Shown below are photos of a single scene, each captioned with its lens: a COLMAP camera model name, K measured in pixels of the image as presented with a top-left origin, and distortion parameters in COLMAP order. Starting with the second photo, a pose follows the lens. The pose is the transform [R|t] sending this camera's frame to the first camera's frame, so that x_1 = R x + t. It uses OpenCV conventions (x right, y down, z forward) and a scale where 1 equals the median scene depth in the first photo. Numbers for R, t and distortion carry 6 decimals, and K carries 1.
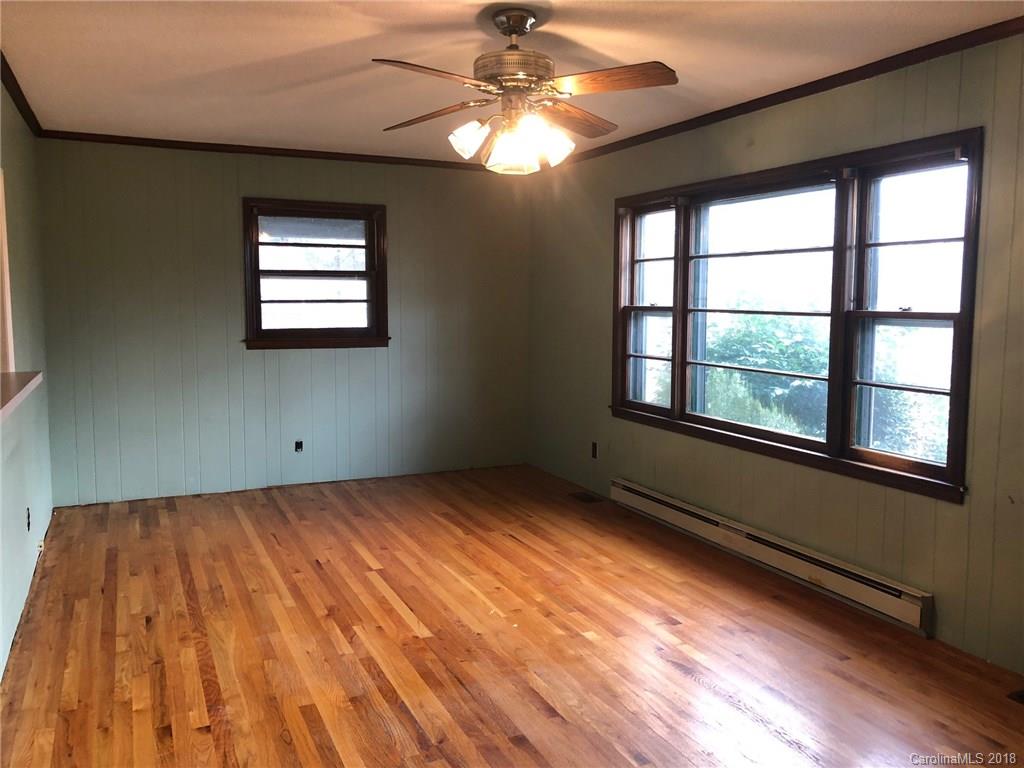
lens RADIAL K [[833.8, 0, 513.2], [0, 833.8, 379.9], [0, 0, 1]] dist [0.037729, -0.026942]
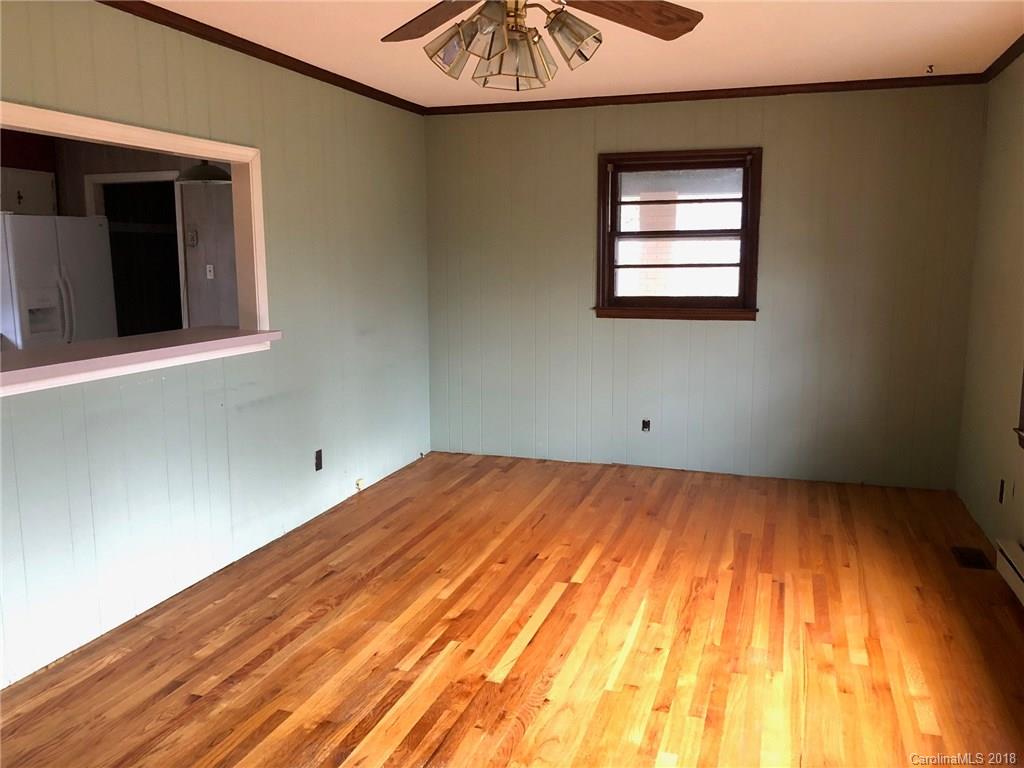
lens RADIAL K [[833.8, 0, 512.5], [0, 833.8, 385.8], [0, 0, 1]] dist [0.037729, -0.026942]
pose [[0.728960, 0.102112, -0.676898, 0.359903], [-0.061022, 0.994569, 0.084319, -0.045366], [0.681831, -0.020159, 0.731232, 0.333669]]
